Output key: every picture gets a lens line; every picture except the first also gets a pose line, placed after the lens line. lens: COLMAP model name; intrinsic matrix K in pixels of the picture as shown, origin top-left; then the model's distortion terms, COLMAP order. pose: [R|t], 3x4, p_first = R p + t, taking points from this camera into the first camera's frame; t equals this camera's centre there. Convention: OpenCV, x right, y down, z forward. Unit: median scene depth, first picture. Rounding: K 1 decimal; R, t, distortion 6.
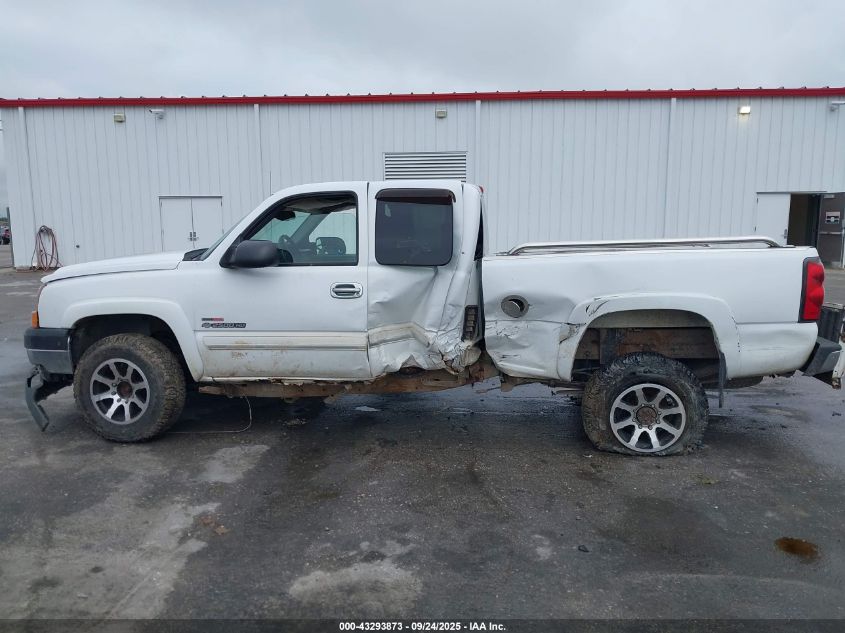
lens RADIAL K [[686.5, 0, 434.4], [0, 686.5, 316.6], [0, 0, 1]] dist [0.015845, -0.003910]
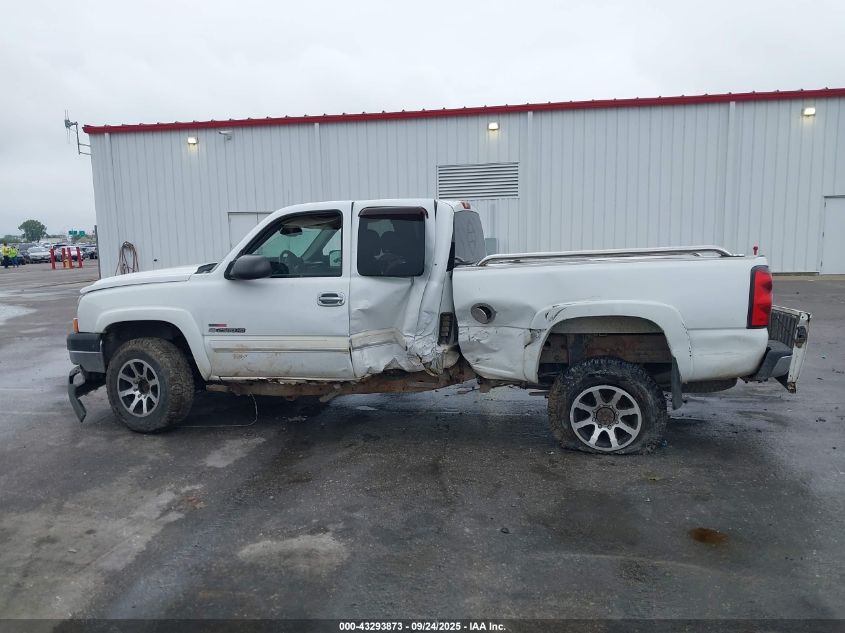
lens RADIAL K [[697.7, 0, 442.6], [0, 697.7, 316.3], [0, 0, 1]] dist [0.013033, 0.000005]
pose [[0.993012, -0.000854, -0.118009, 0.183602], [-0.000884, 0.999892, -0.014678, 0.006122], [0.118009, 0.014679, 0.992904, -0.100226]]
